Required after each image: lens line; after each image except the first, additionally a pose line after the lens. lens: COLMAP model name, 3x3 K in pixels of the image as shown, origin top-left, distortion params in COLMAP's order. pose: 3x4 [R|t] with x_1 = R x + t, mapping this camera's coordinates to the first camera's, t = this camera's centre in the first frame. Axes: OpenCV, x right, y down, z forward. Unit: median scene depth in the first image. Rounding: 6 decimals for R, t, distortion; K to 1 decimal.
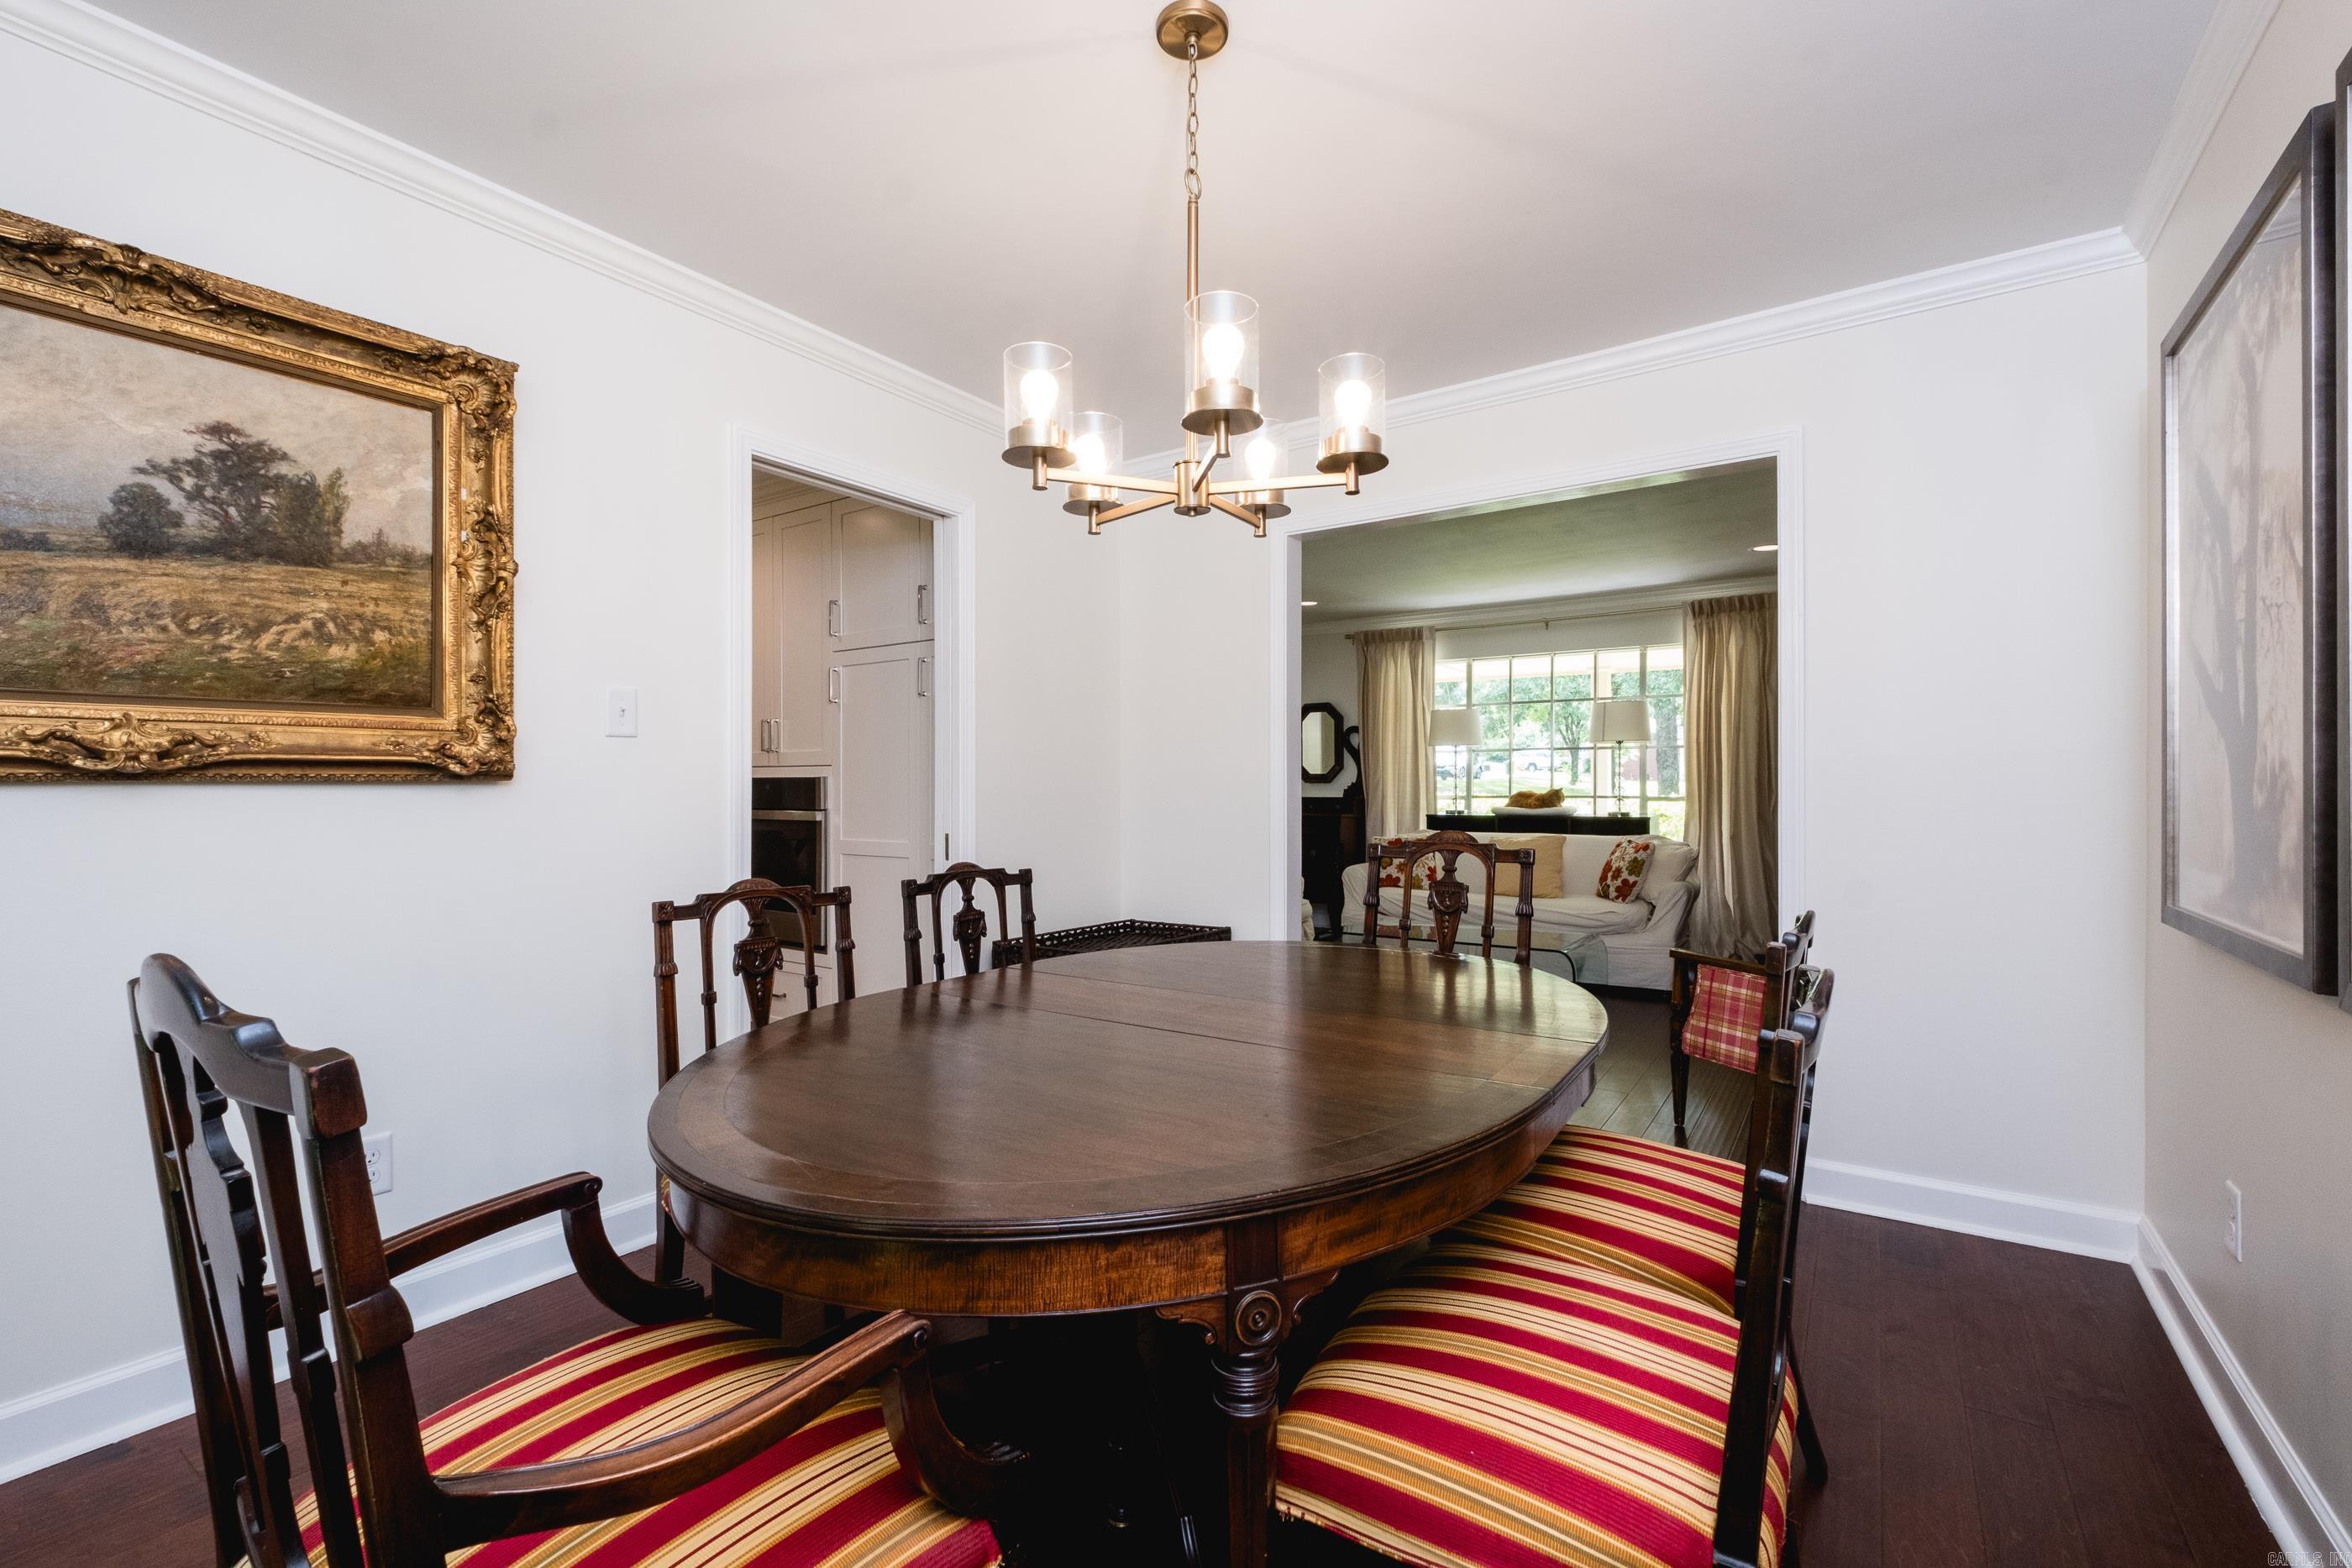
lens RADIAL K [[1023.5, 0, 1190.3], [0, 1023.5, 790.4], [0, 0, 1]] dist [0.008232, -0.001836]
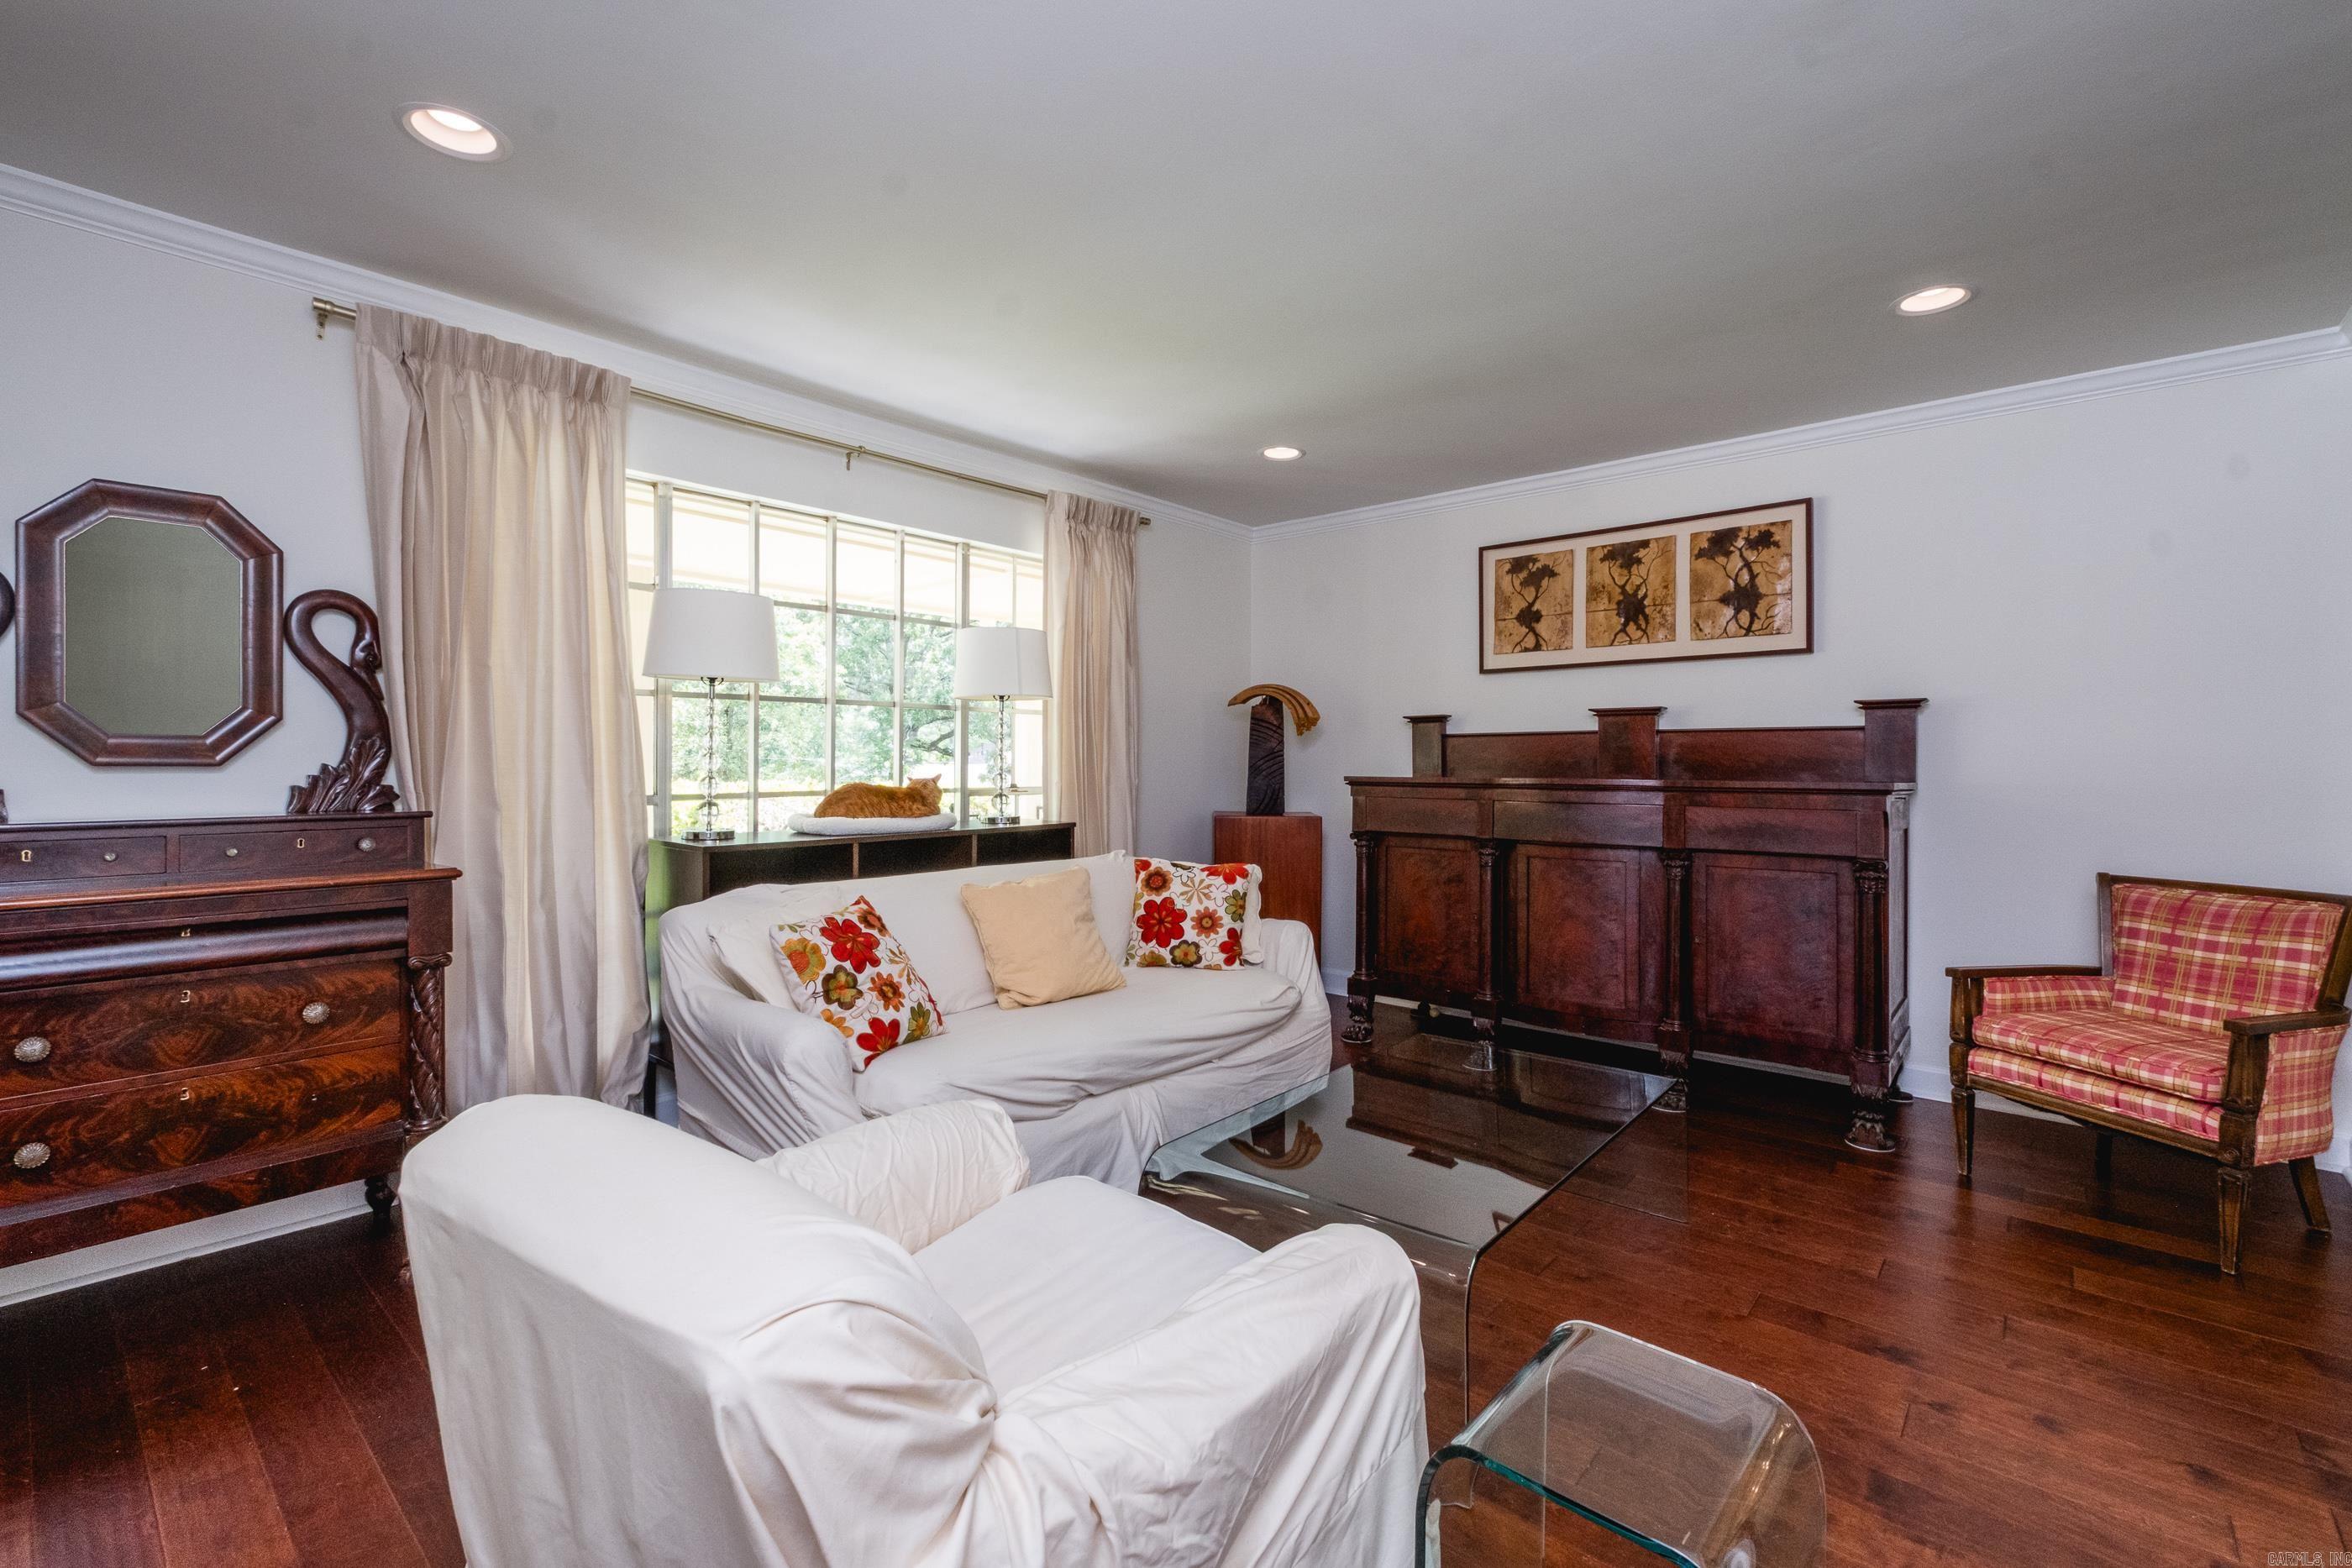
lens RADIAL K [[1023.5, 0, 1178.4], [0, 1023.5, 770.0], [0, 0, 1]] dist [0.008232, -0.001836]
pose [[0.124163, -0.007296, 0.992235, -0.154670], [-0.000194, 0.999973, 0.007377, -0.010038], [-0.992262, -0.001108, 0.124158, 0.825036]]
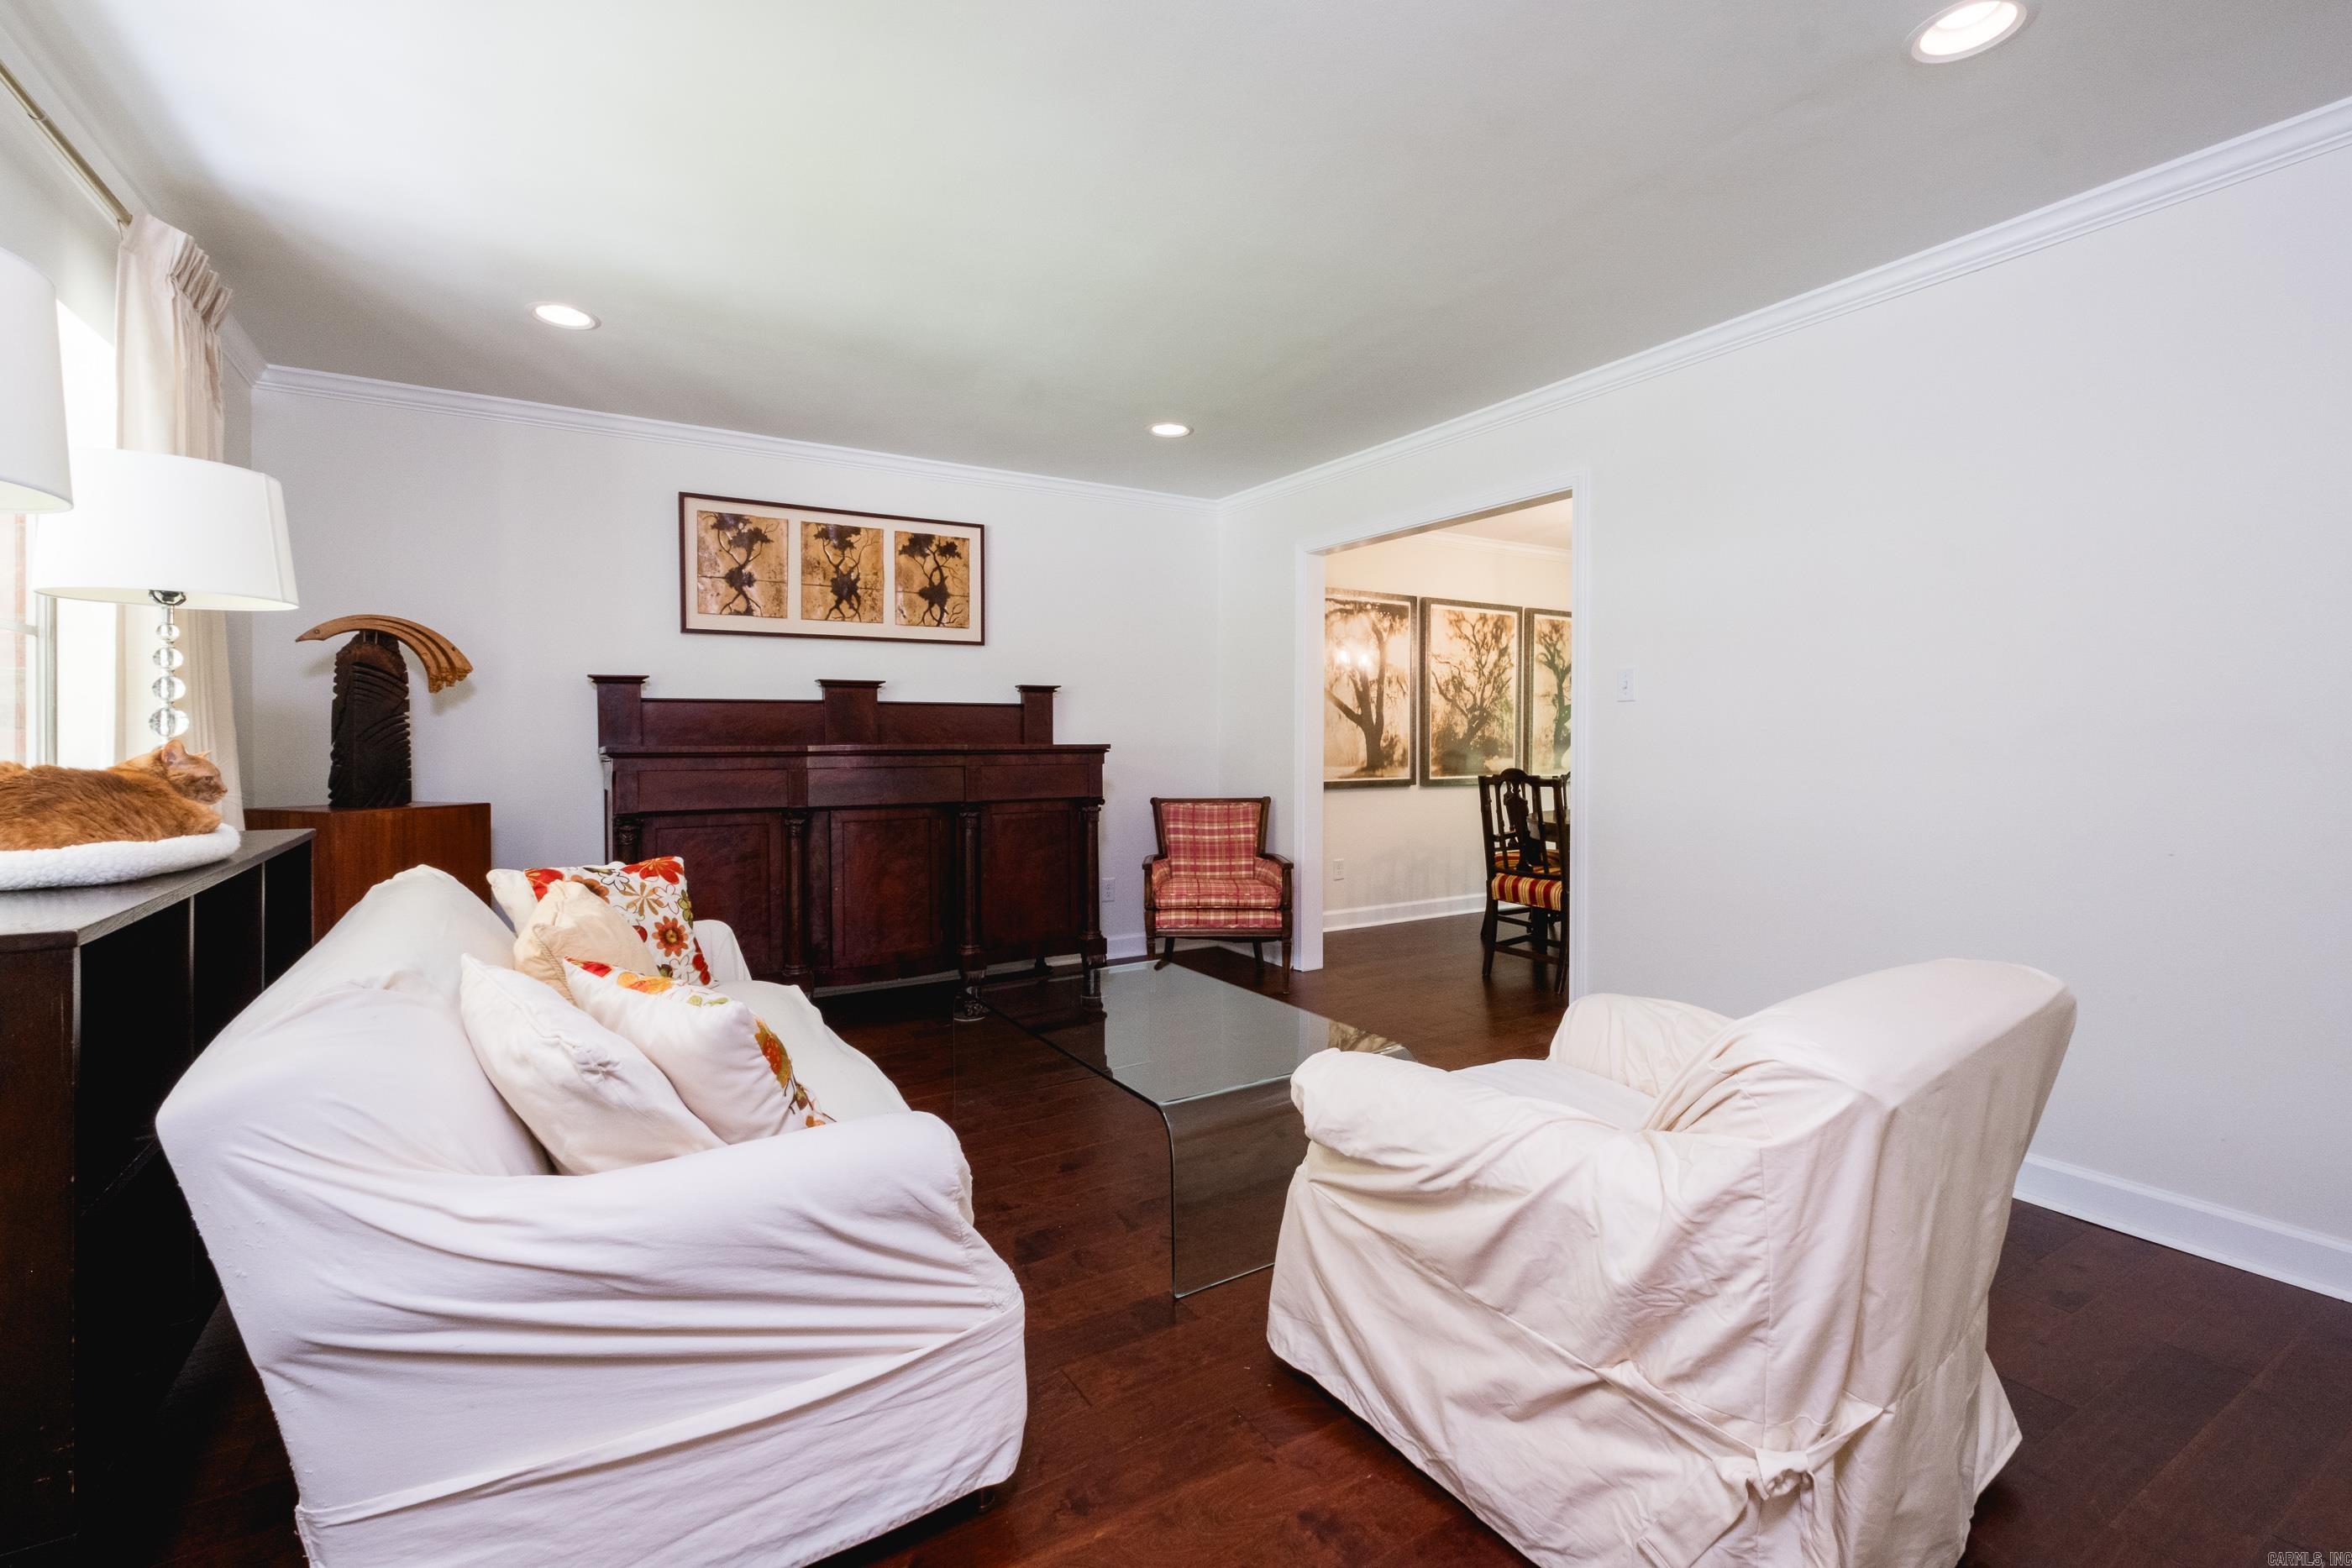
lens RADIAL K [[1023.5, 0, 1177.8], [0, 1023.5, 759.3], [0, 0, 1]] dist [0.008232, -0.001836]
pose [[-0.906918, -0.006096, 0.421263, 0.019114], [0.003184, 0.999768, 0.021323, -0.004990], [-0.421295, 0.020680, -0.906688, 1.151116]]
